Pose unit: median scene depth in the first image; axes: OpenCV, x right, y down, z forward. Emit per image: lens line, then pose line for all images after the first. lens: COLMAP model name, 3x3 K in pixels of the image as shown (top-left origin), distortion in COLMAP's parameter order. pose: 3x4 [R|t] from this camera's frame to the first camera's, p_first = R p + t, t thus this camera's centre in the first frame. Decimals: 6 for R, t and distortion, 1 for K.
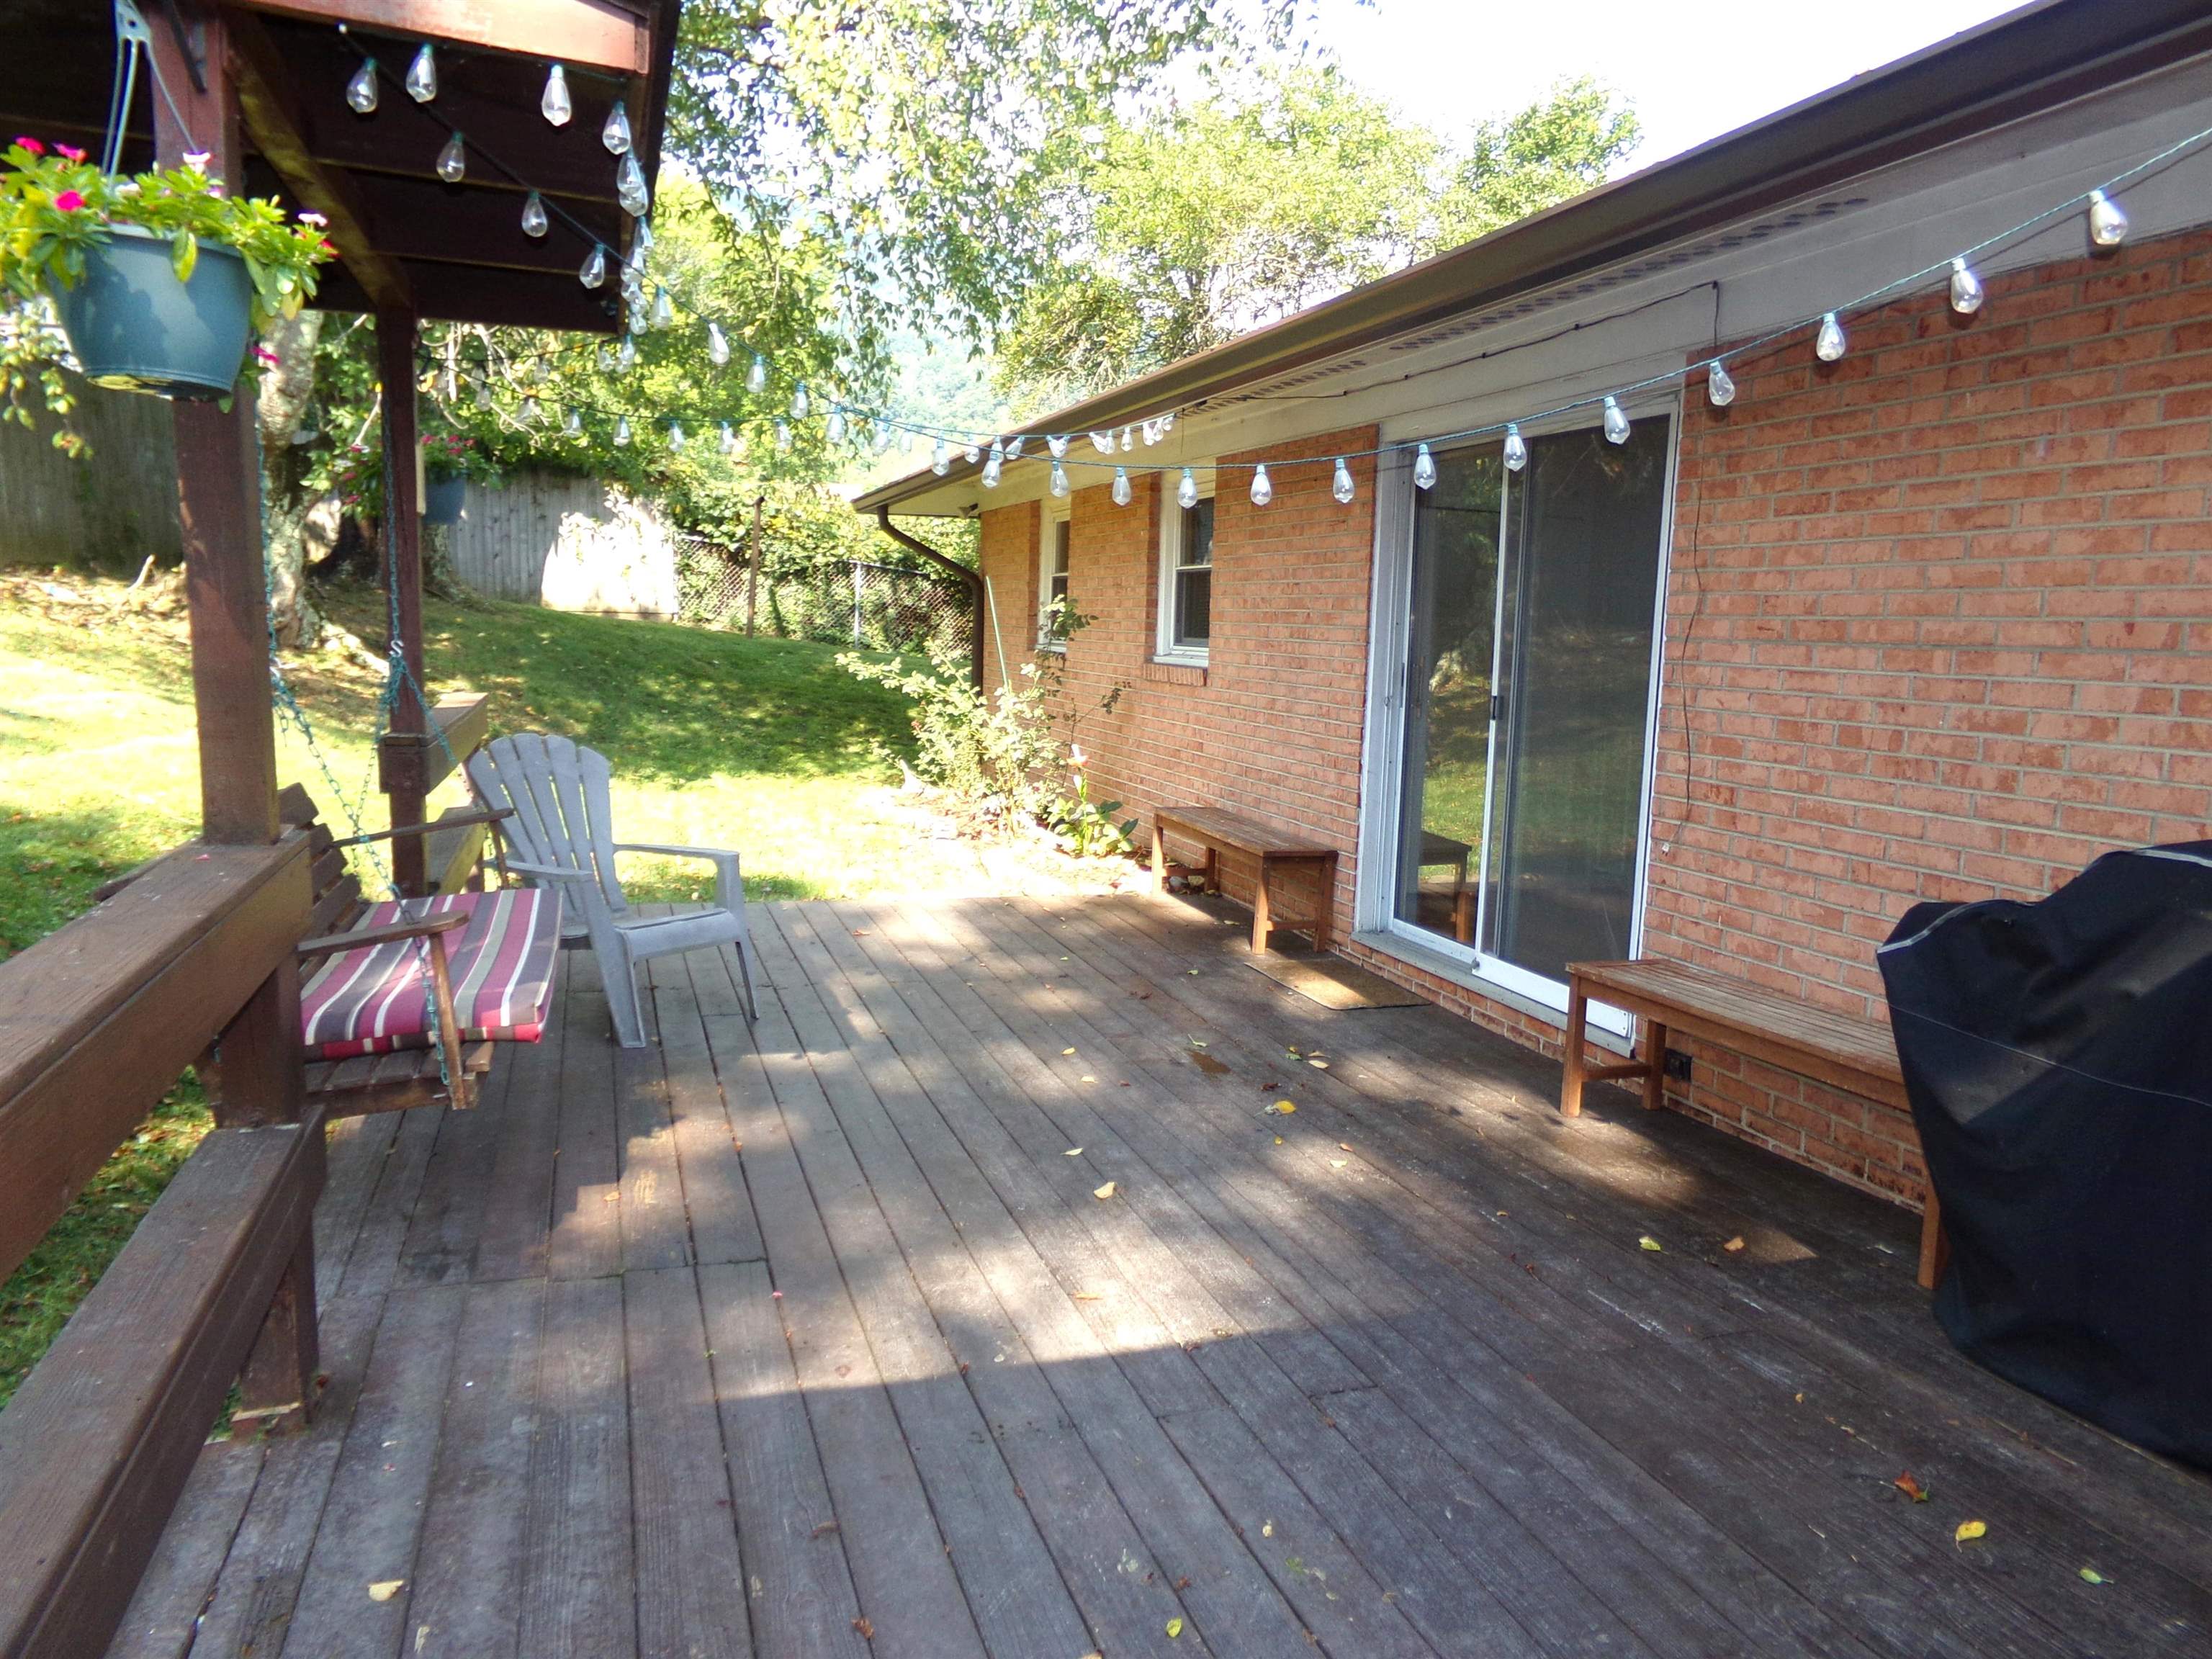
lens RADIAL K [[1497.7, 0, 1105.1], [0, 1497.7, 827.4], [0, 0, 1]] dist [-0.000478, -0.000360]
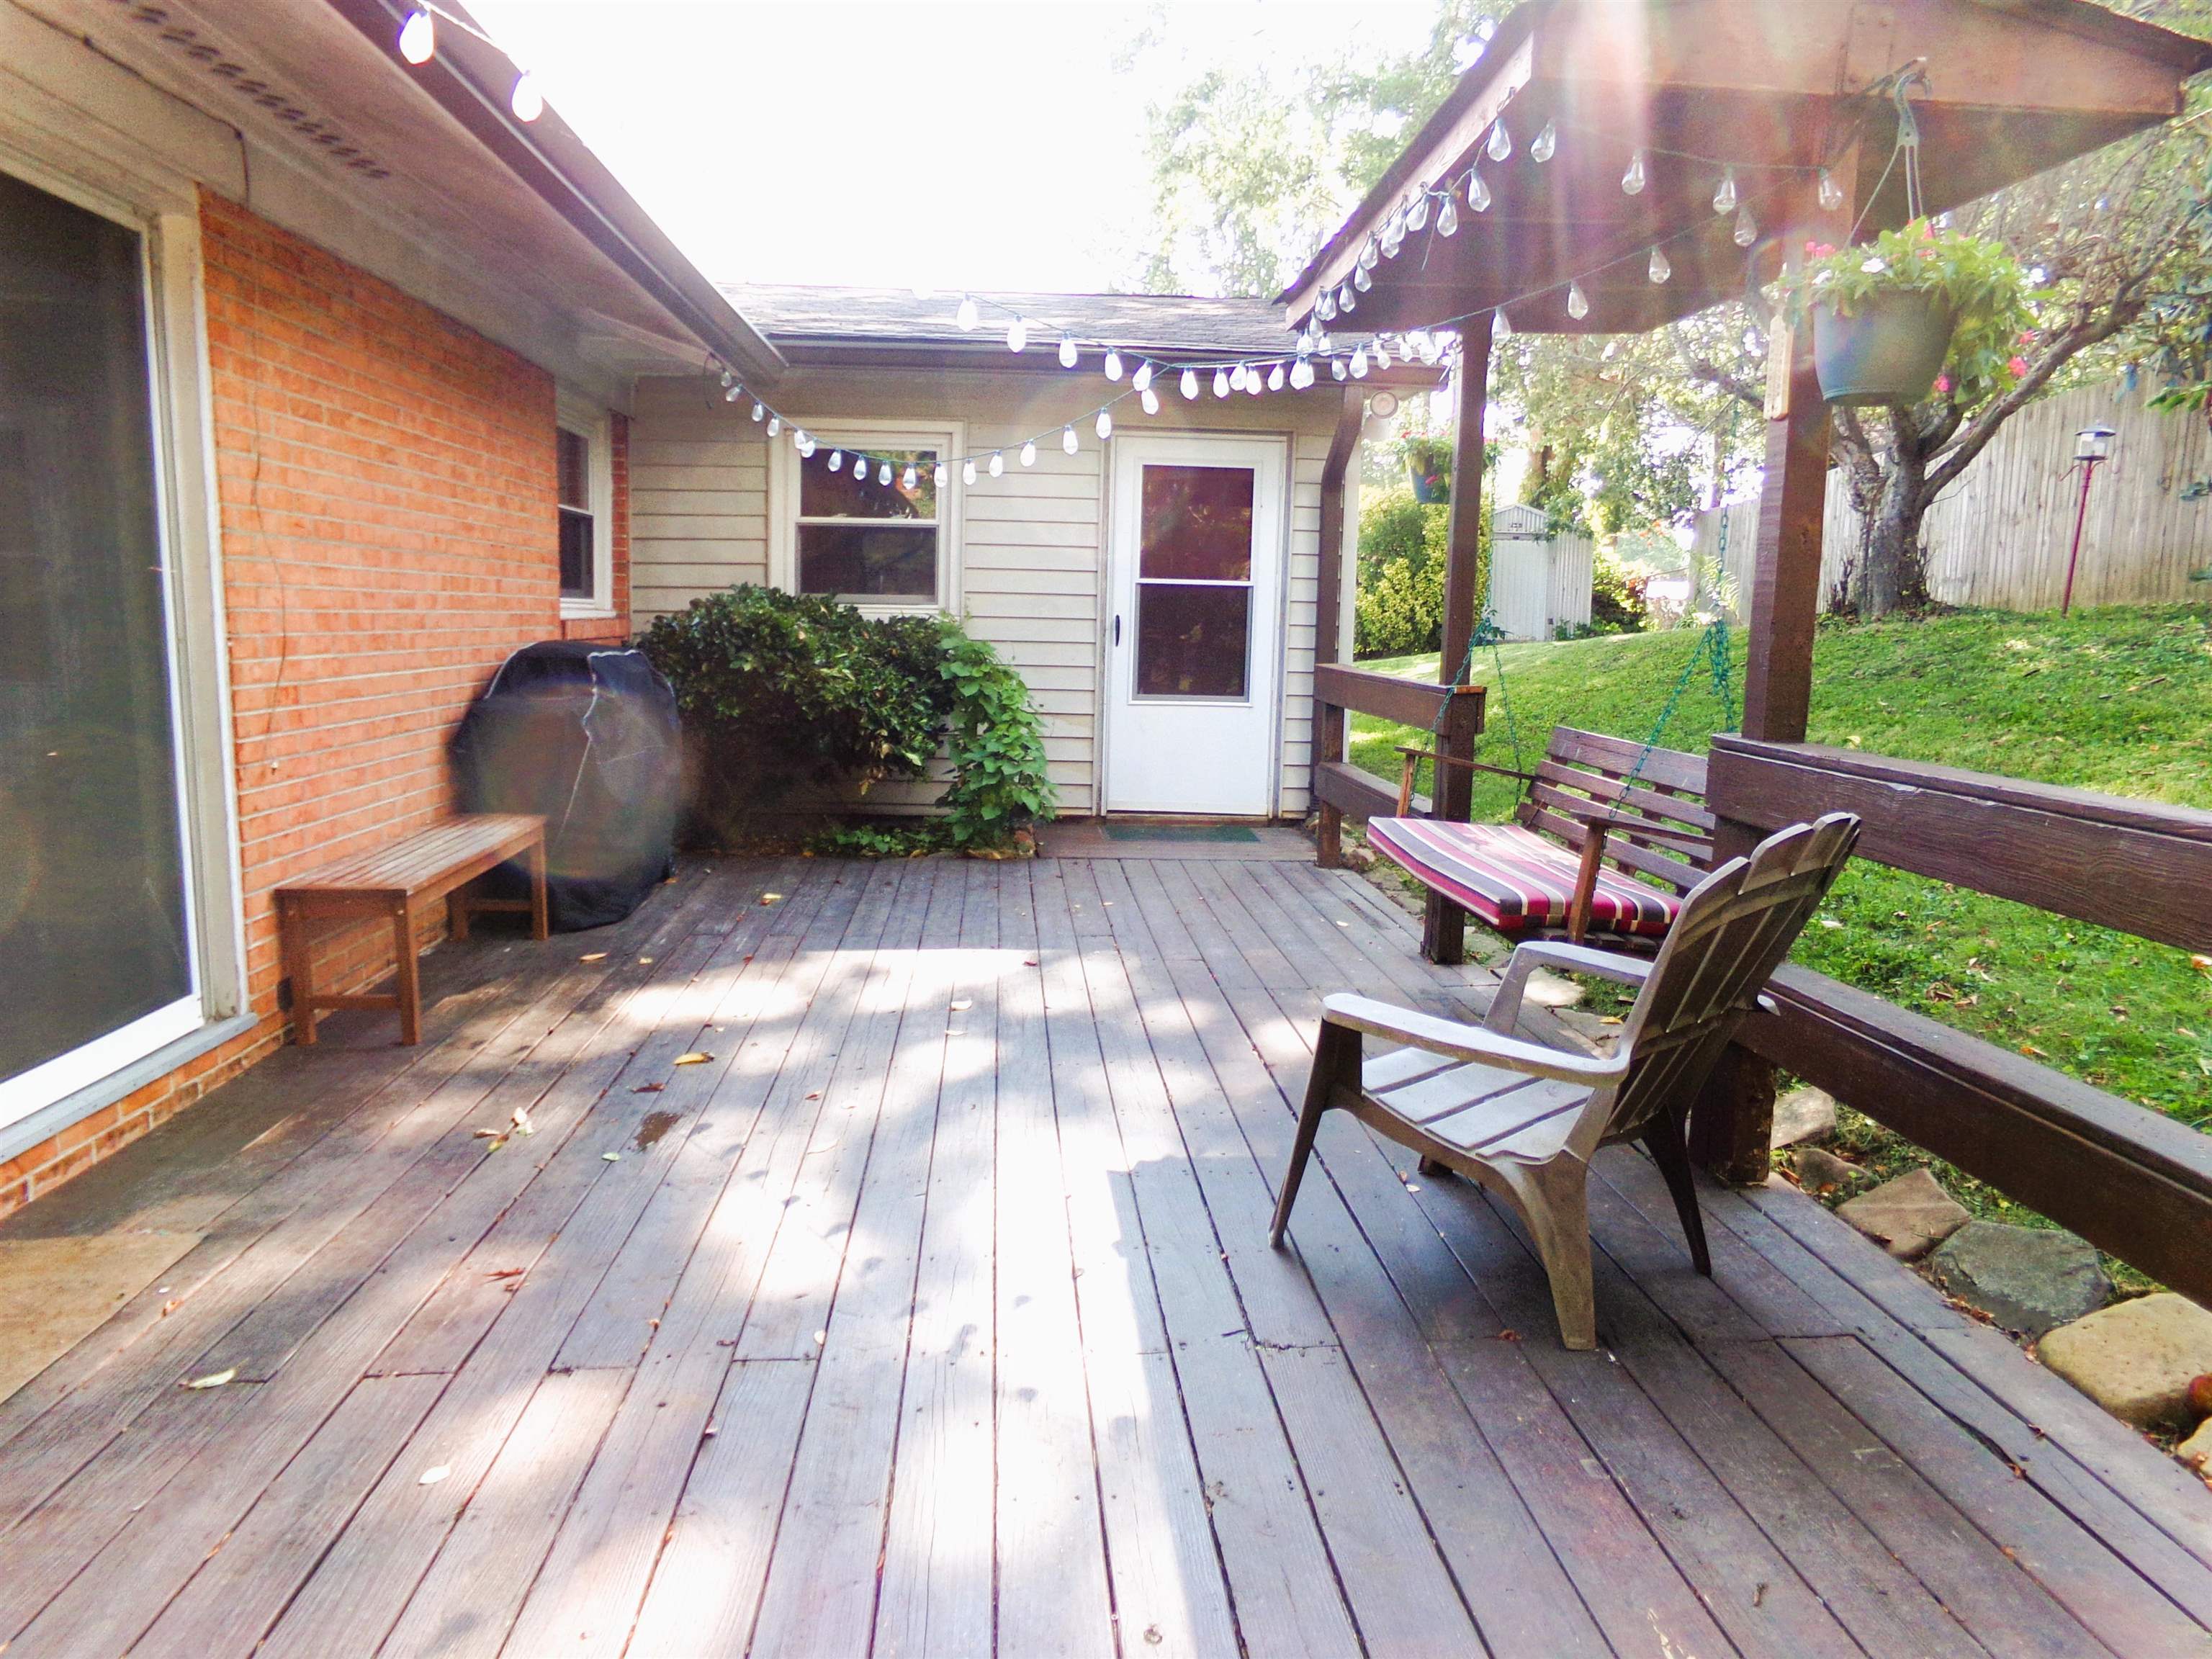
lens RADIAL K [[1497.7, 0, 1105.2], [0, 1497.7, 826.5], [0, 0, 1]] dist [-0.000478, -0.000360]
pose [[-0.963187, -0.092783, 0.252312, -0.343475], [-0.018142, 0.958847, 0.283342, -0.216901], [-0.268218, 0.268334, -0.925233, 1.703581]]
